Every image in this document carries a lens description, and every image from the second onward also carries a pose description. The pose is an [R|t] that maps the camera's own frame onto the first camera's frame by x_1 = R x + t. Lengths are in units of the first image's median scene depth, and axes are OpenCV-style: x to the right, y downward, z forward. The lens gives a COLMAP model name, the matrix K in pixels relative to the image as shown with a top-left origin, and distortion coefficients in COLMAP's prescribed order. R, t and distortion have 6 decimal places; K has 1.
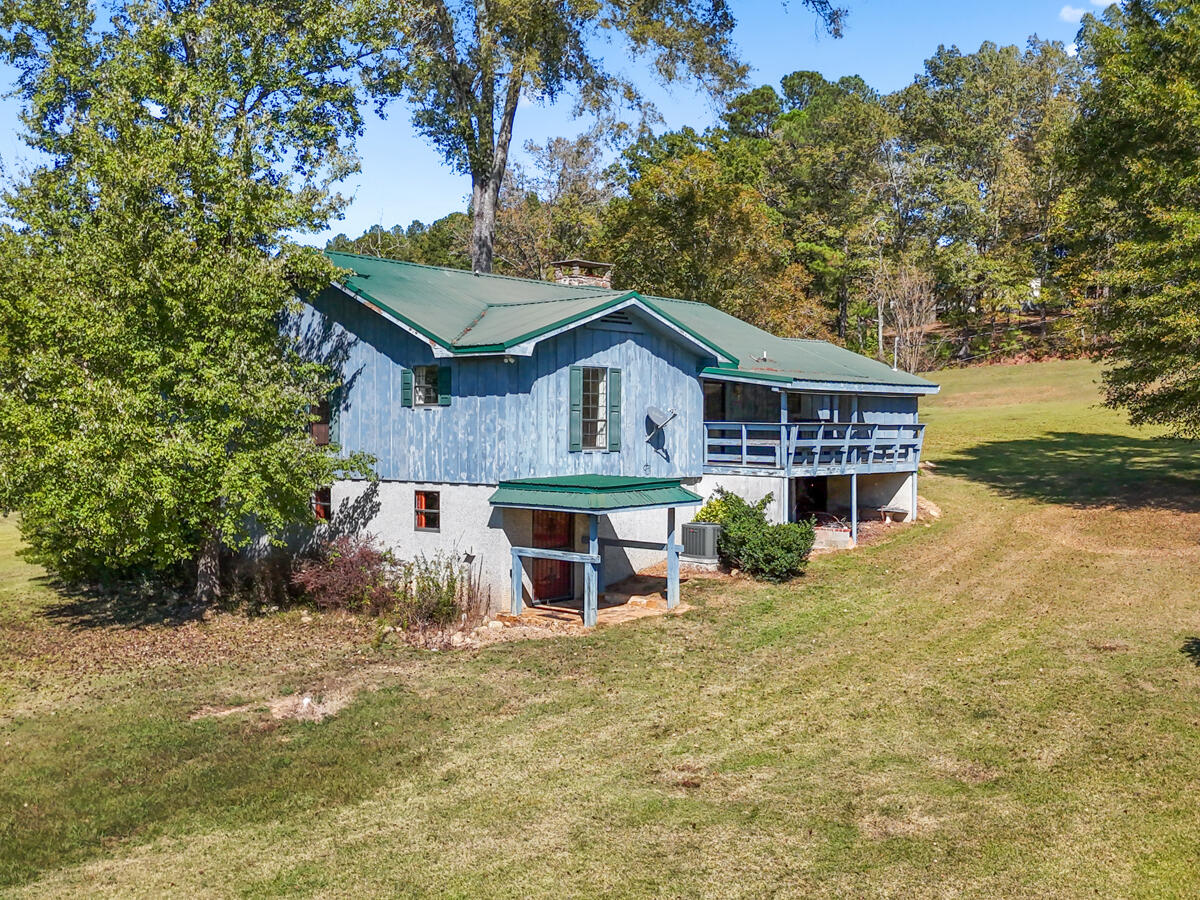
lens RADIAL K [[1219.4, 0, 576.6], [0, 1219.4, 451.5], [0, 0, 1]] dist [0.089489, -0.006000]
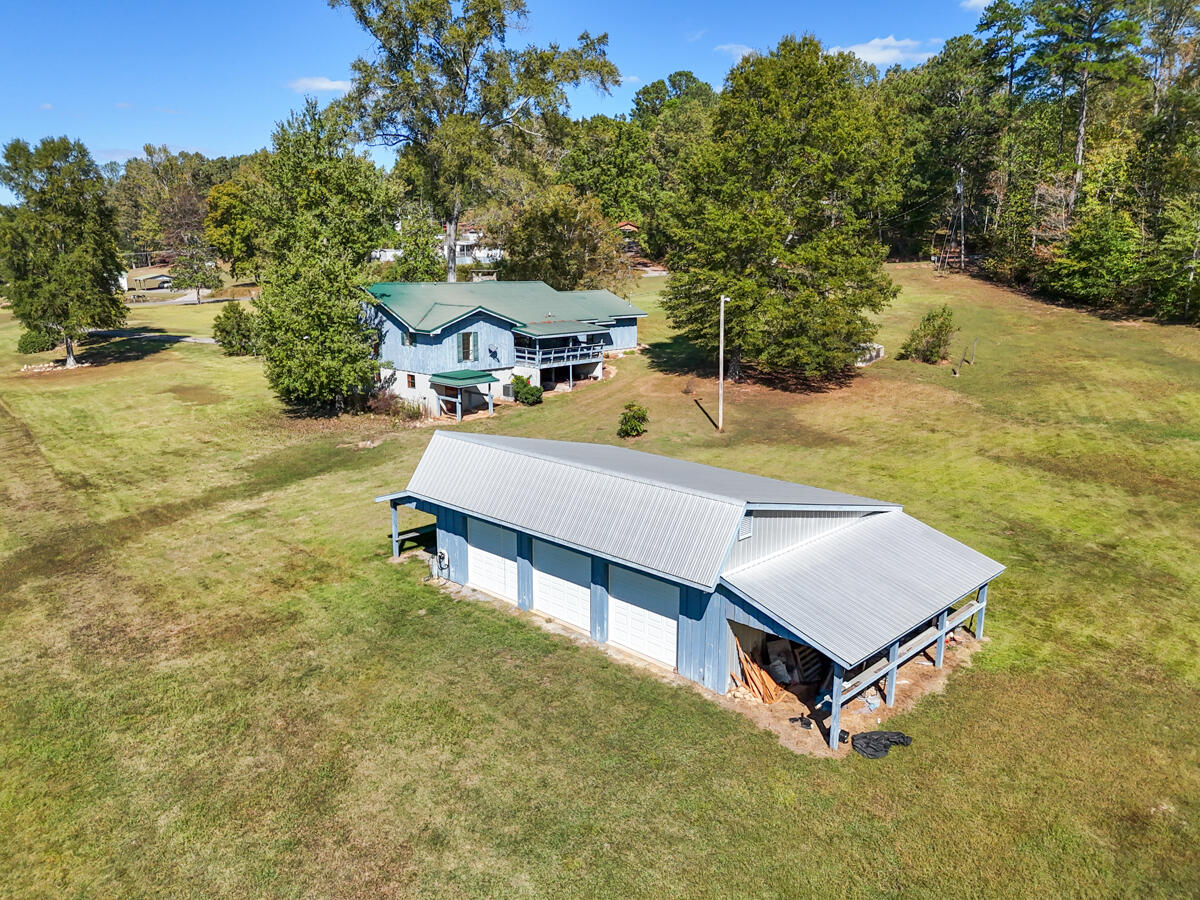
lens RADIAL K [[871.5, 0, 600.0], [0, 871.5, 450.0], [0, 0, 1]] dist [0.005234, -0.000548]
pose [[0.999980, 0.005128, -0.003584, 0.335363], [-0.004329, 0.980750, 0.195219, -0.198005], [0.004516, -0.195199, 0.980753, -1.075490]]
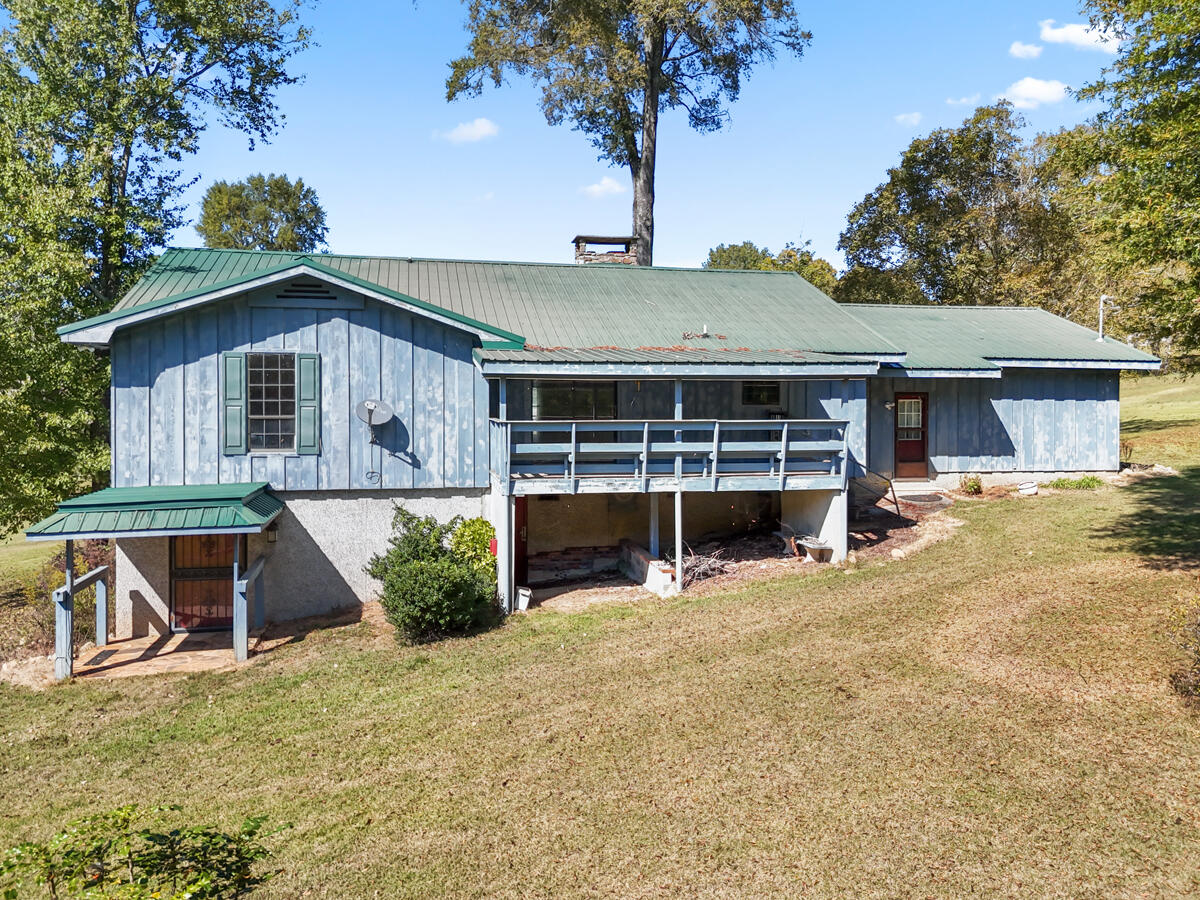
lens RADIAL K [[955.0, 0, 600.0], [0, 955.0, 450.0], [0, 0, 1]] dist [0.047757, -0.000549]
pose [[0.809450, 0.018622, -0.586893, 0.573325], [-0.009827, 0.999787, 0.018169, -0.017140], [0.587106, -0.008940, 0.809461, 0.592695]]
